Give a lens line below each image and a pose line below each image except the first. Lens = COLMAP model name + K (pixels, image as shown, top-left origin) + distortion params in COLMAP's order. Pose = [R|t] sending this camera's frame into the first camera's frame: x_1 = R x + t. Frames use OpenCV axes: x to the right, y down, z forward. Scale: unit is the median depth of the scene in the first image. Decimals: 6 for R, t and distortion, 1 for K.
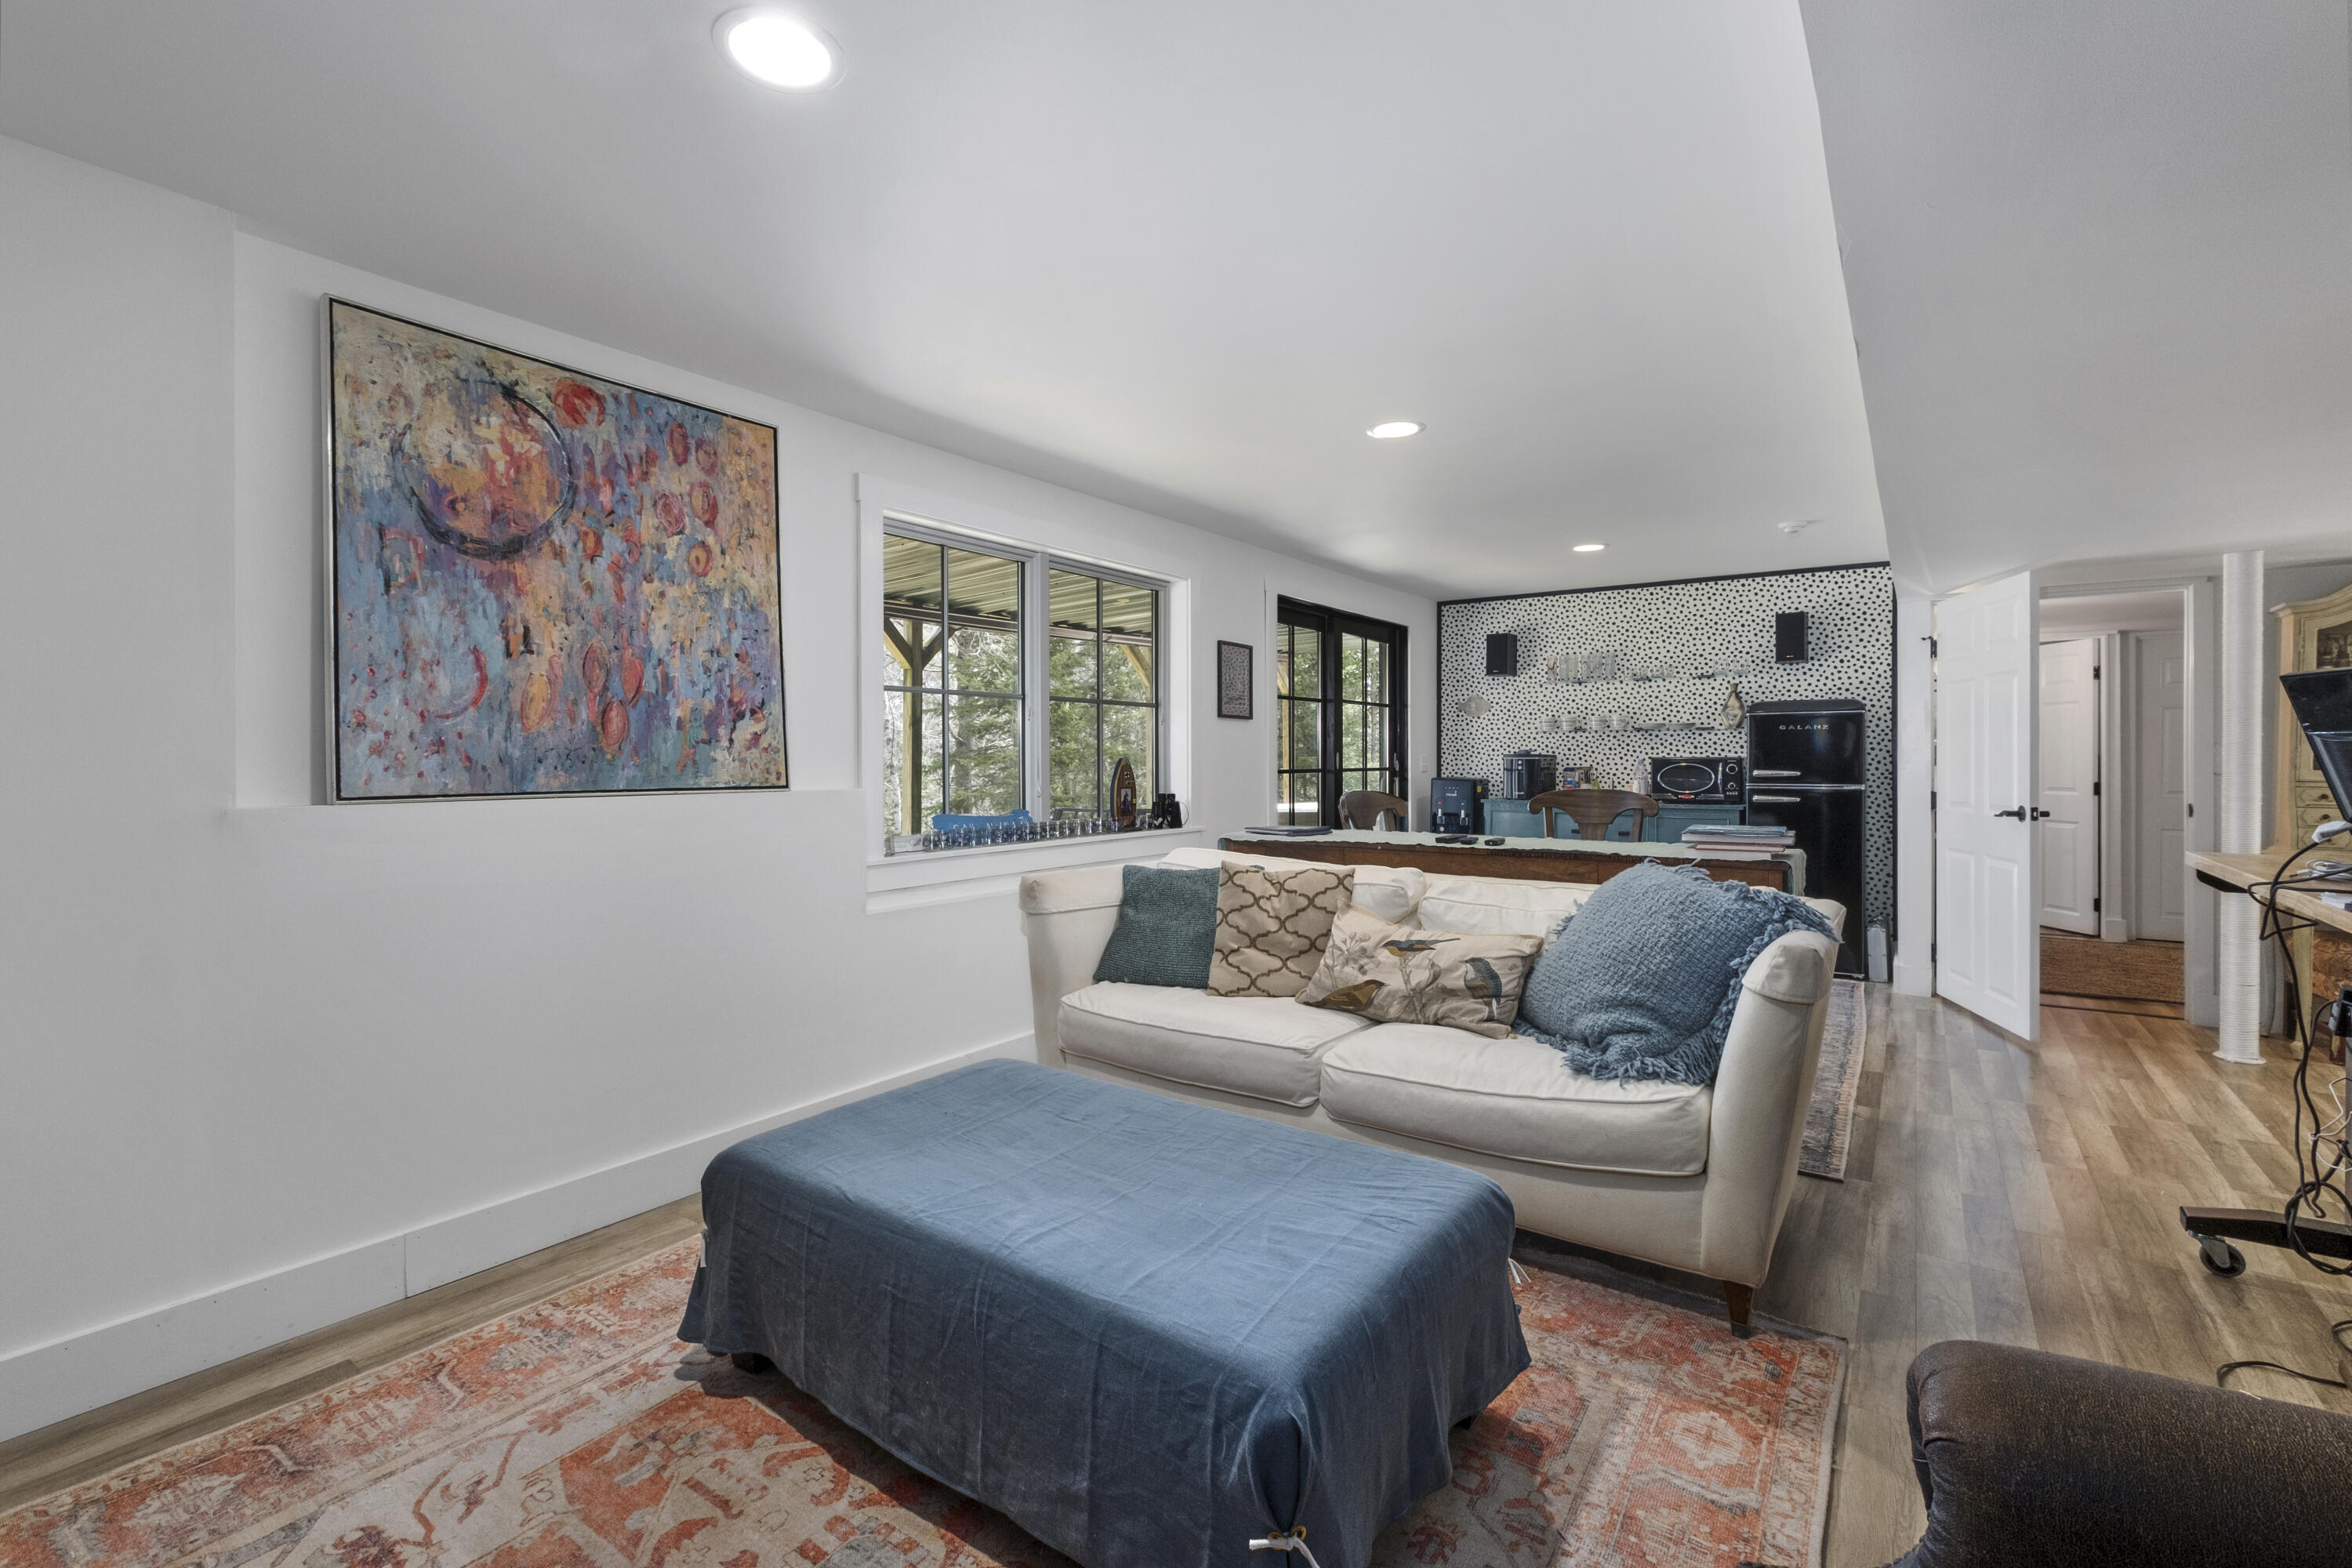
lens RADIAL K [[1036.6, 0, 1174.9], [0, 1036.6, 762.6], [0, 0, 1]] dist [-0.002927, 0.000425]
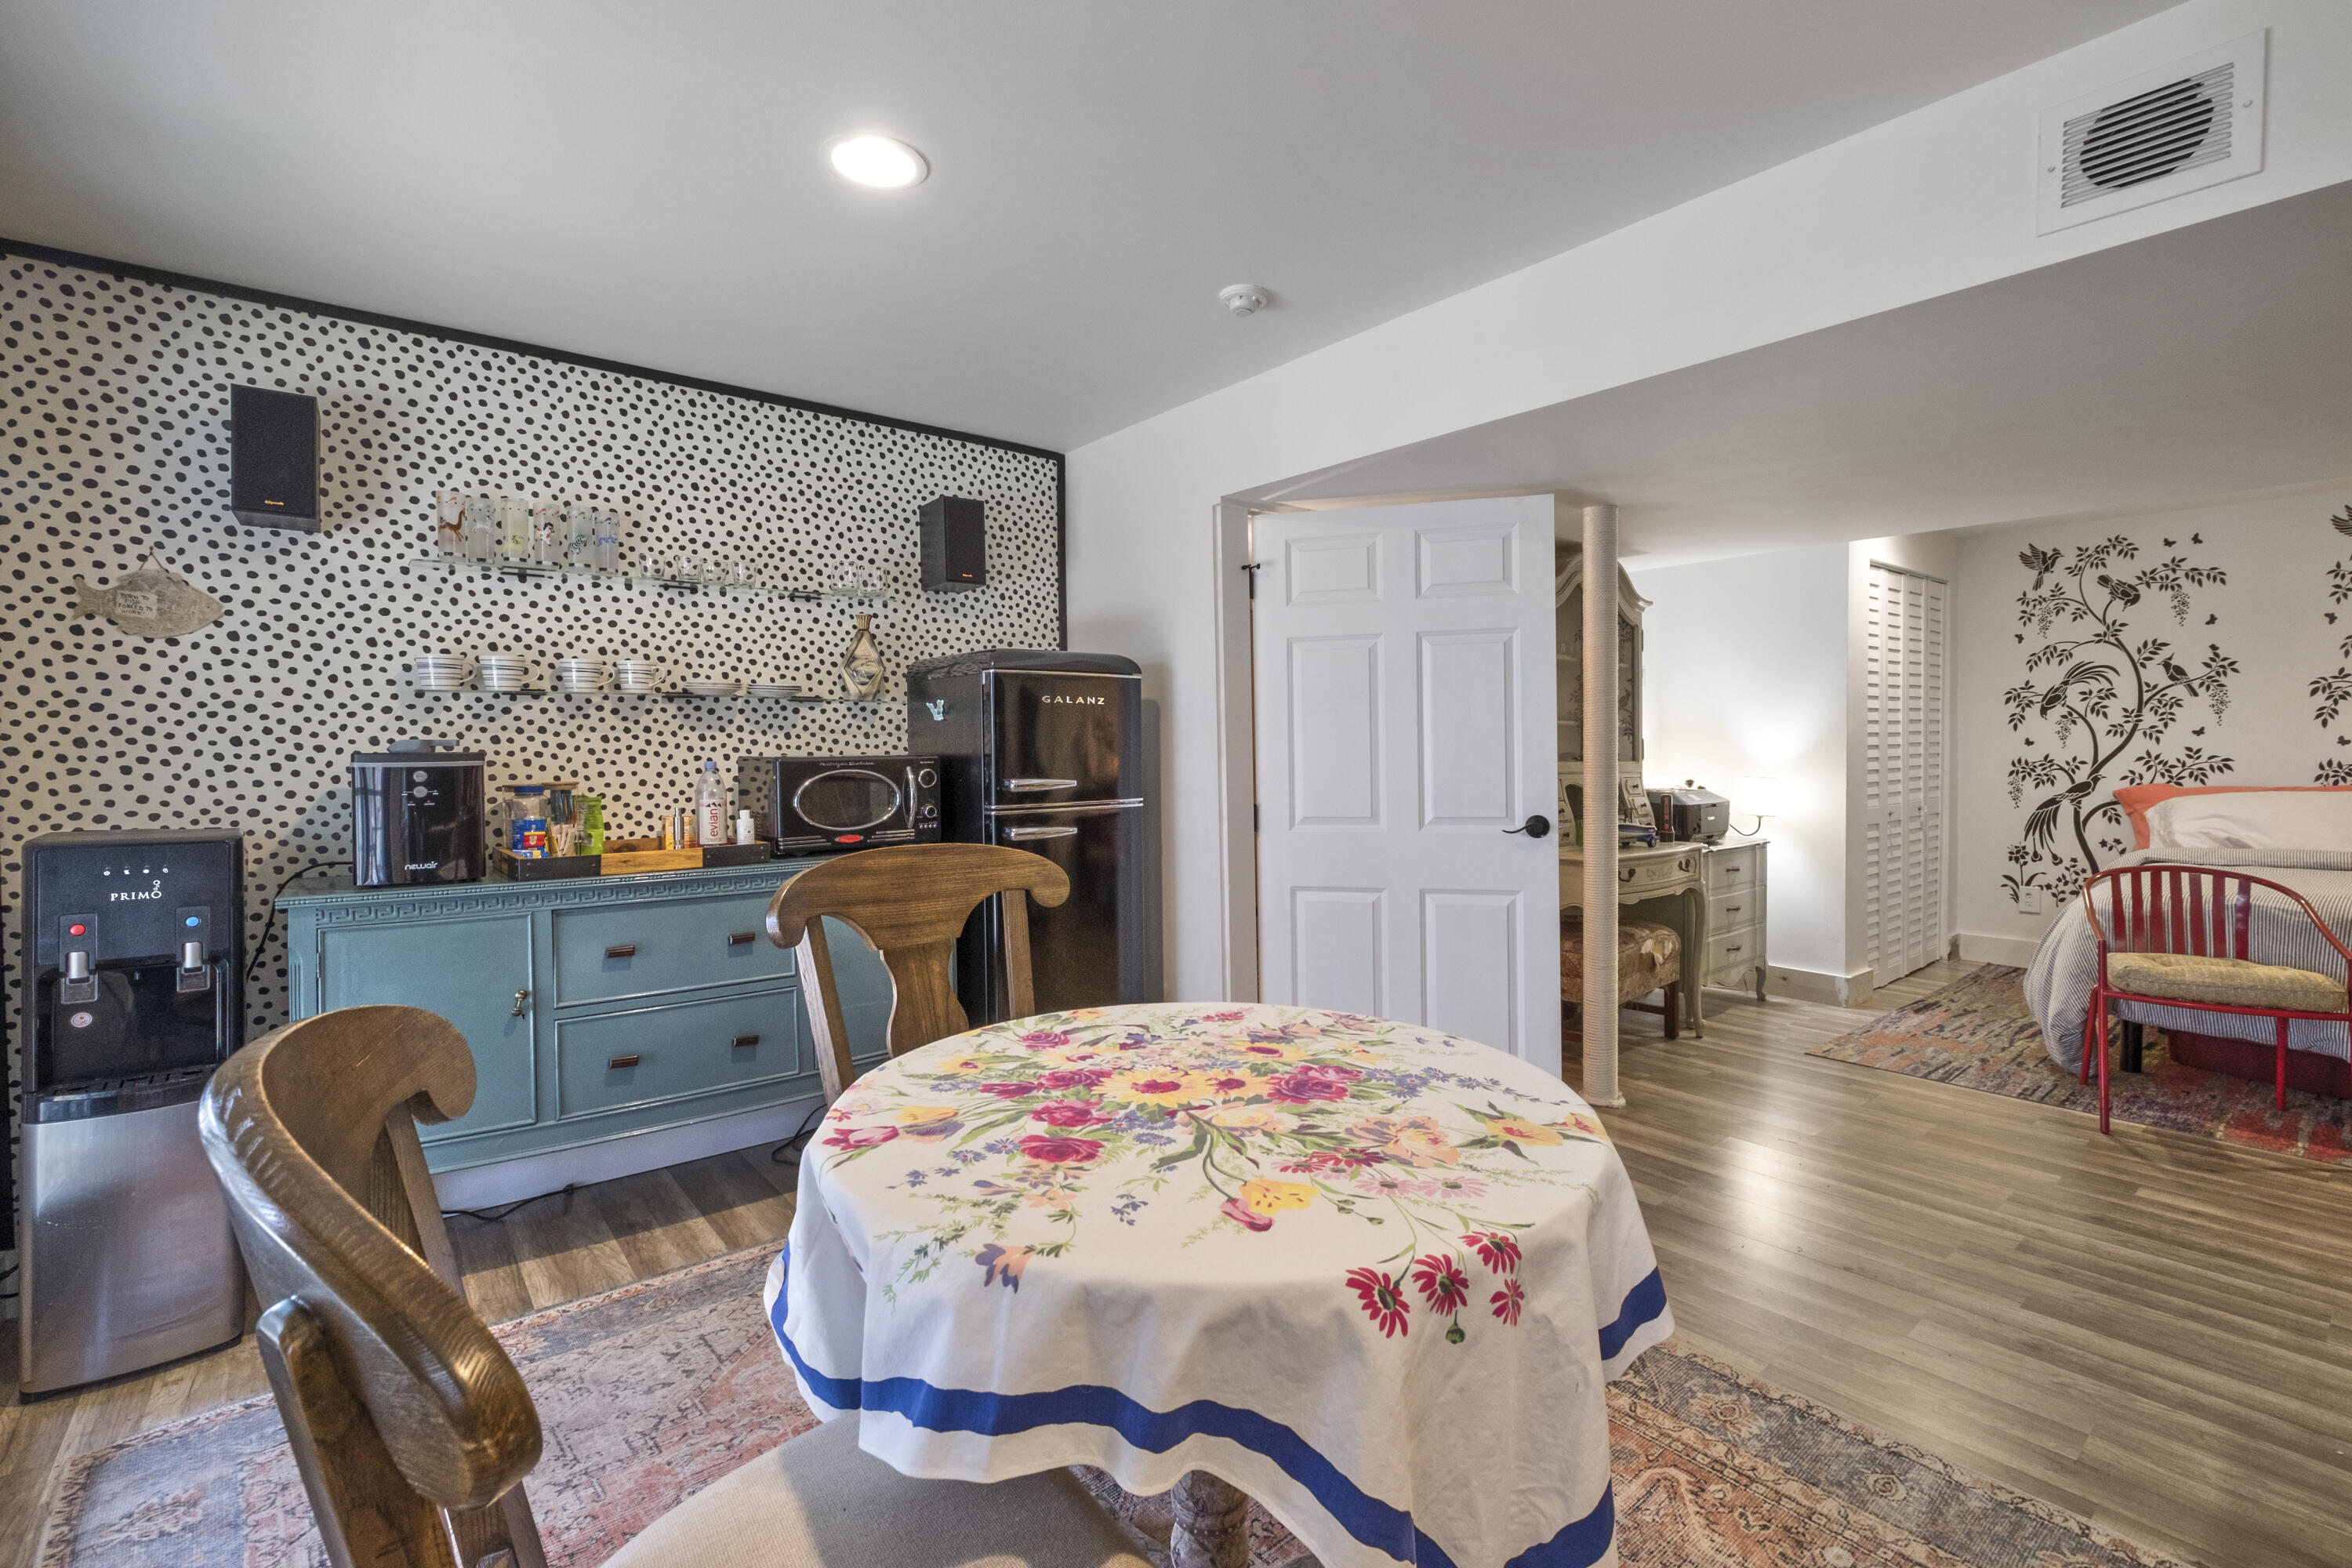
lens RADIAL K [[1036.6, 0, 1174.9], [0, 1036.6, 762.6], [0, 0, 1]] dist [-0.002927, 0.000425]
pose [[0.262101, -0.016653, 0.964897, 0.145168], [0.014302, 0.999808, 0.013371, -0.012294], [-0.964935, 0.010295, 0.262289, 1.426072]]
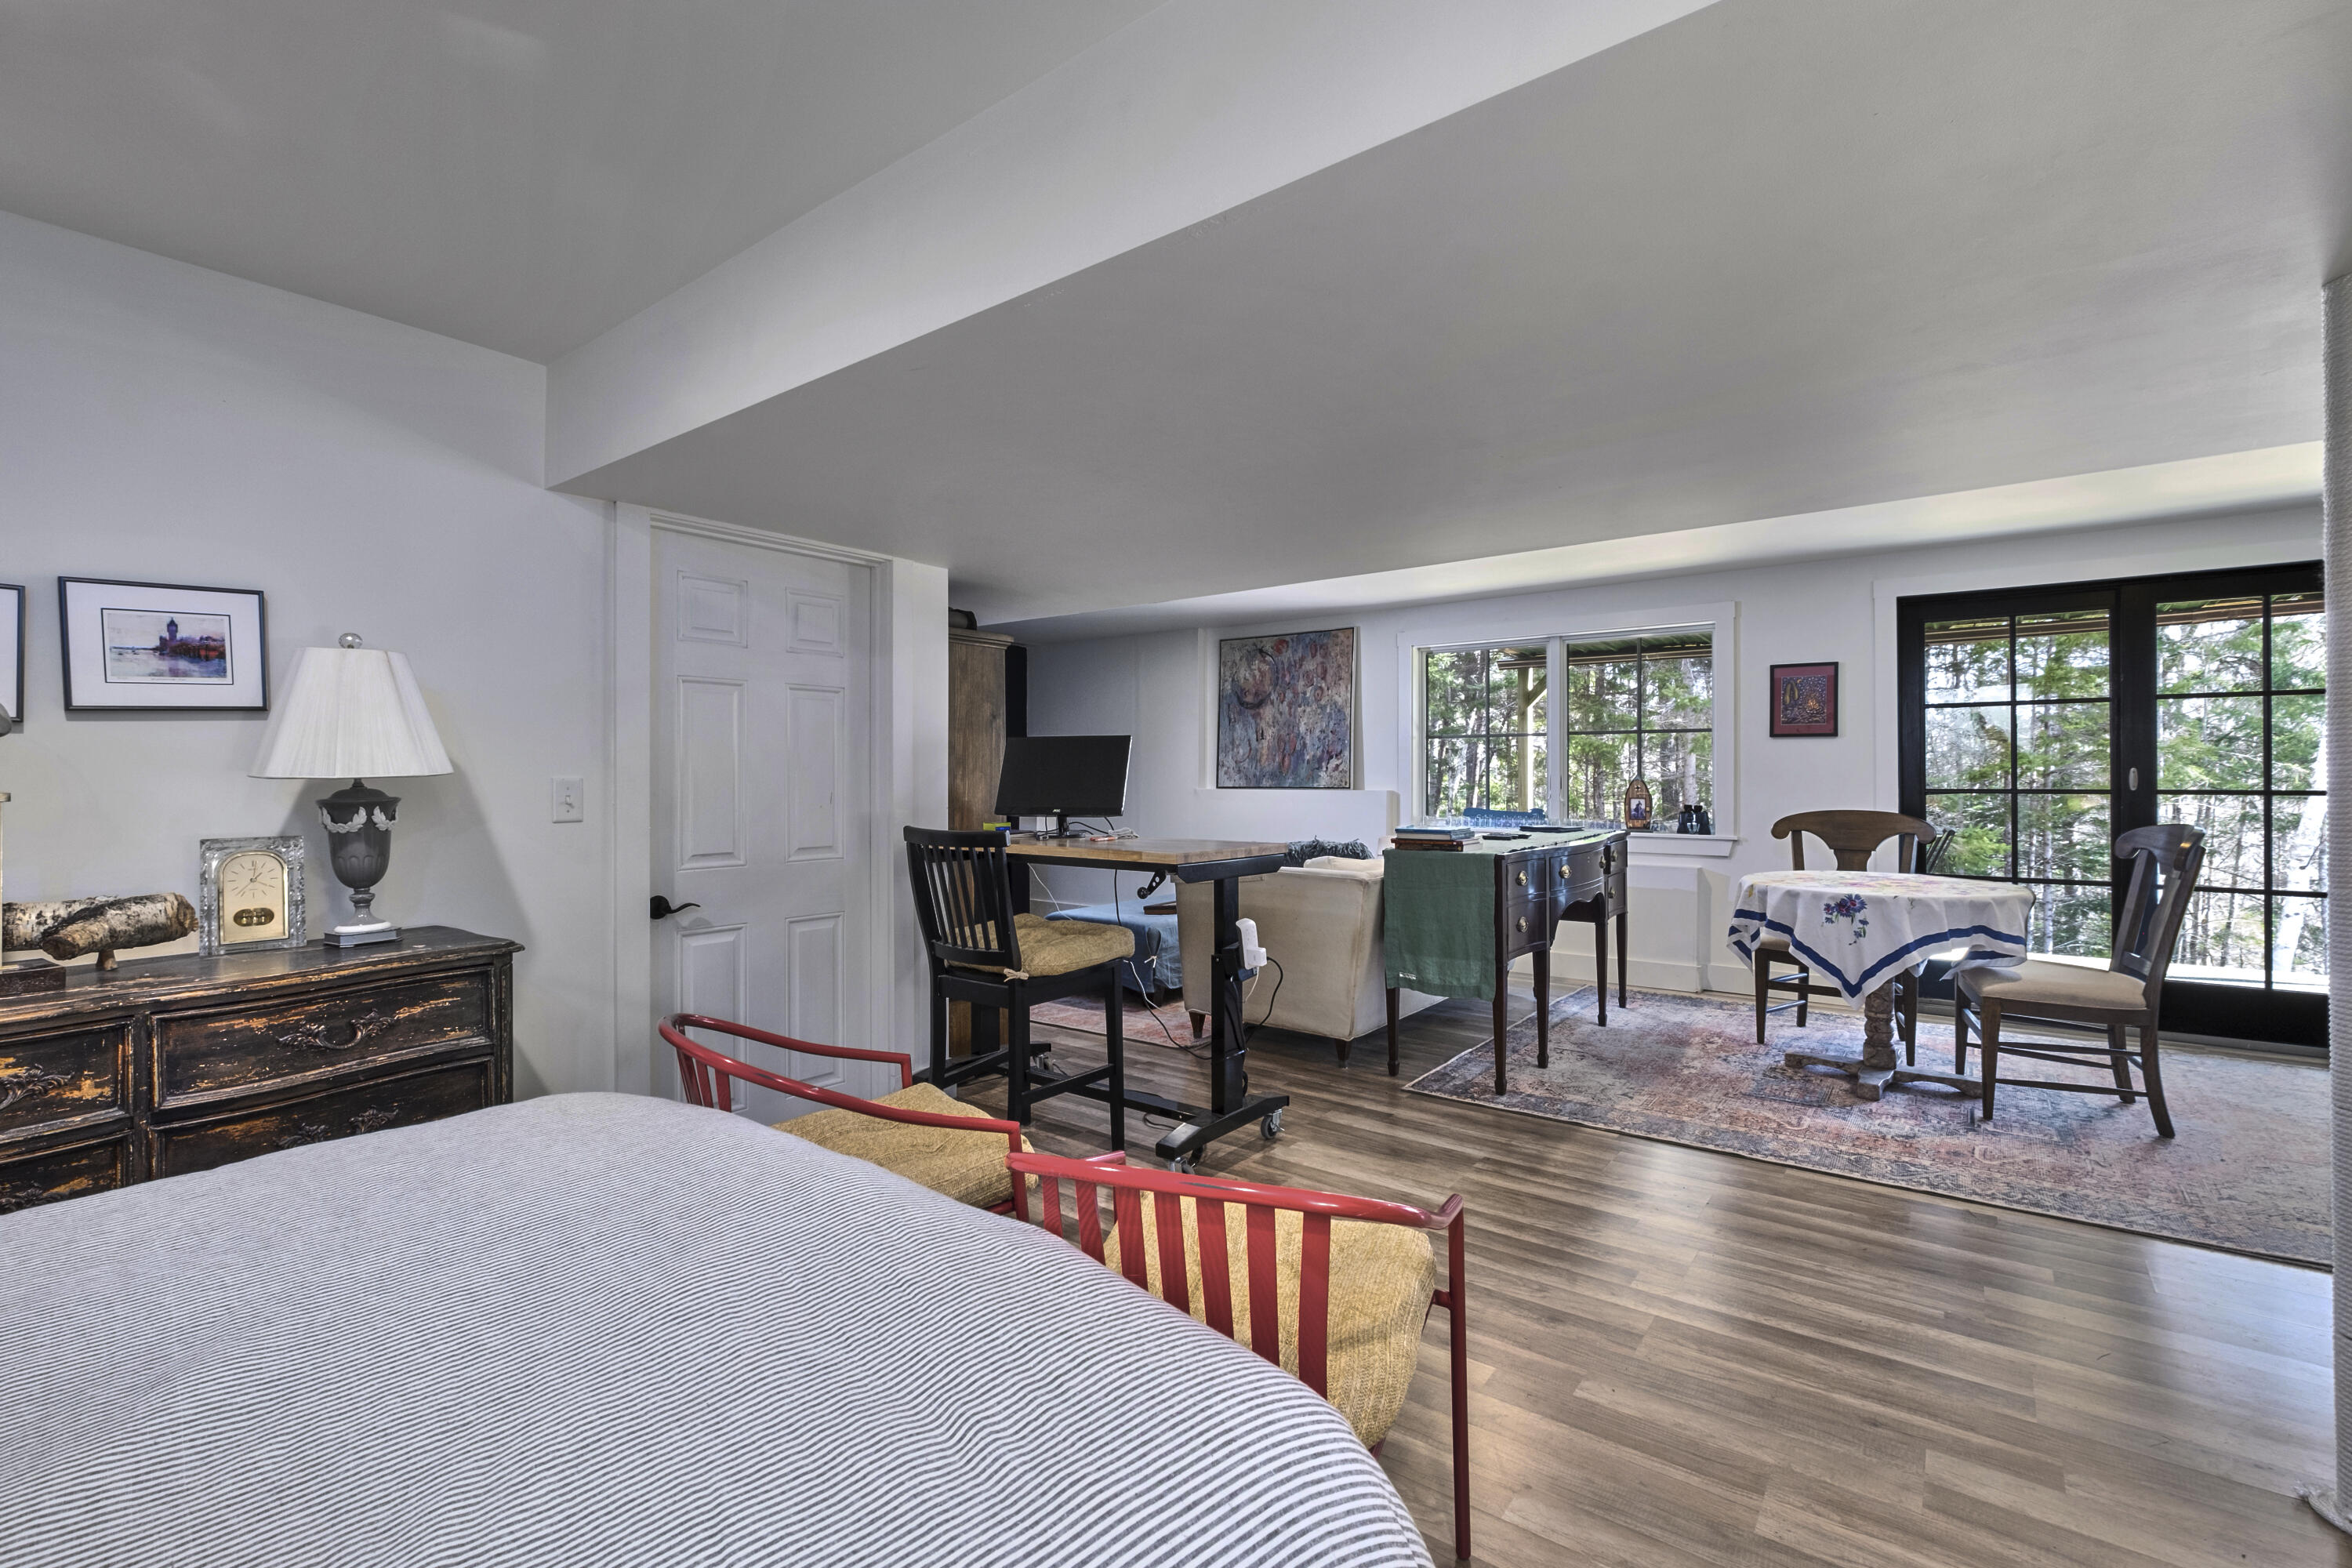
lens RADIAL K [[1027.4, 0, 1173.7], [0, 1027.4, 780.4], [0, 0, 1]] dist [-0.005708, 0.000028]
pose [[-0.037278, 0.005306, -0.999291, 1.845362], [-0.004413, 0.999975, 0.005474, -0.003829], [0.999295, 0.004614, -0.037253, 0.697176]]
